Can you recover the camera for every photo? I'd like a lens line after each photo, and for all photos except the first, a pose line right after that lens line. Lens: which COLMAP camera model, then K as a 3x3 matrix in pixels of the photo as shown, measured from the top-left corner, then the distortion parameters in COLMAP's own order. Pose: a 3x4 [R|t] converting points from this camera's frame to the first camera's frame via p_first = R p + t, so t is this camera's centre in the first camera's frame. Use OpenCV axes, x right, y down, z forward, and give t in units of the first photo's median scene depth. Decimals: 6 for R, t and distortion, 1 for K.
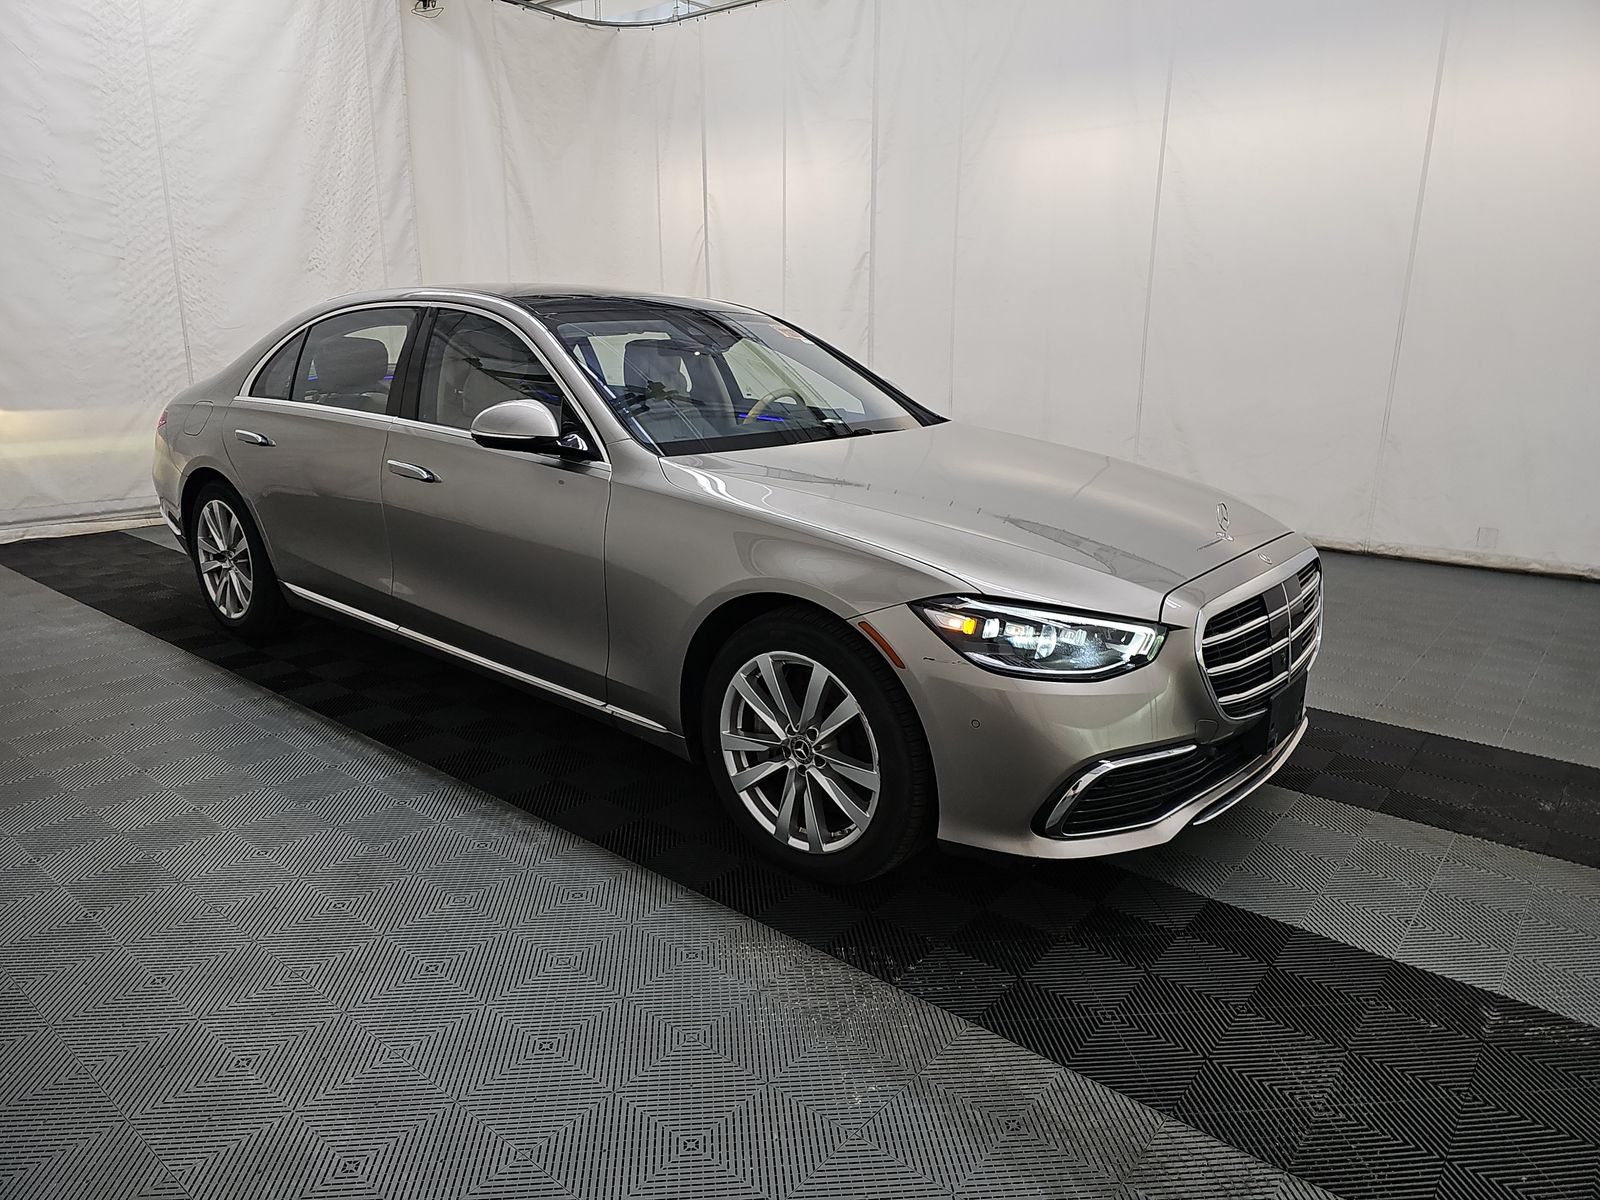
lens RADIAL K [[987.4, 0, 803.1], [0, 987.4, 562.2], [0, 0, 1]] dist [0.035651, -0.042521]
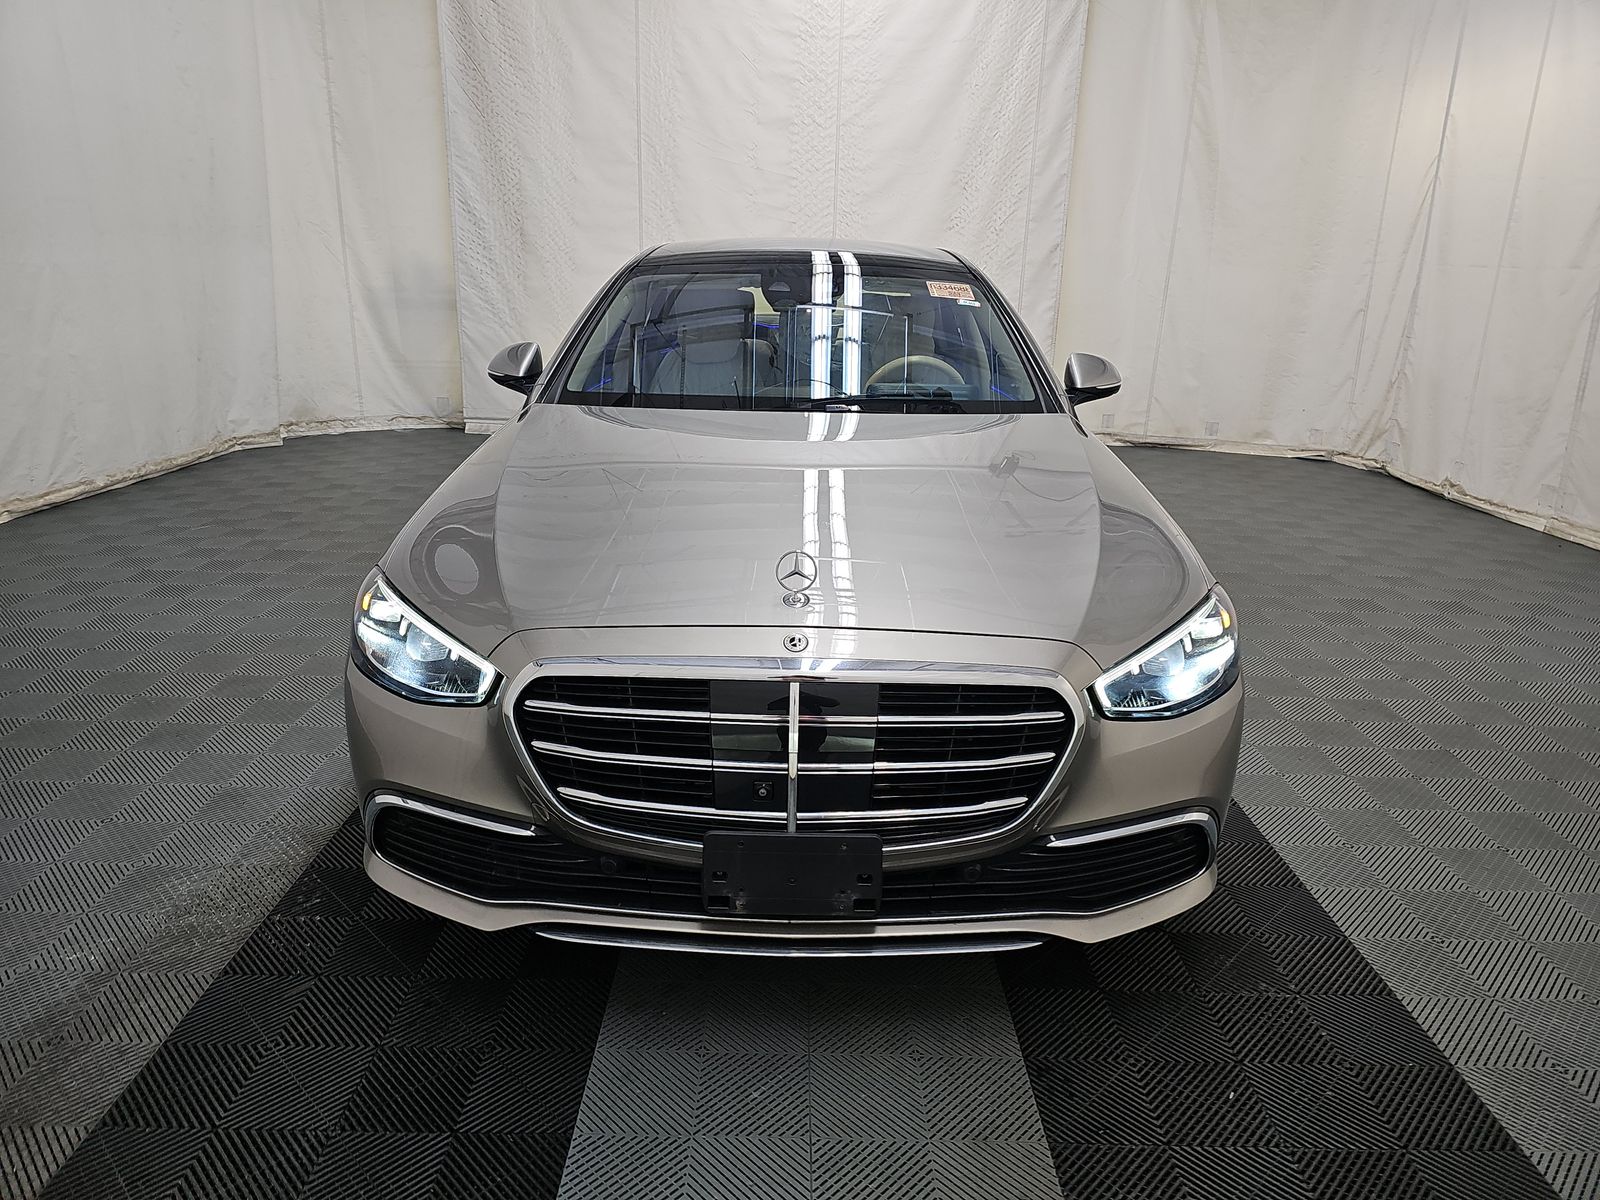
lens RADIAL K [[1027.9, 0, 803.9], [0, 1027.9, 565.0], [0, 0, 1]] dist [0.031644, -0.082404]
pose [[0.638314, 0.217366, -0.738450, 0.324930], [-0.195454, 0.973631, 0.117644, -0.045253], [0.744549, 0.069239, 0.663967, 0.187797]]
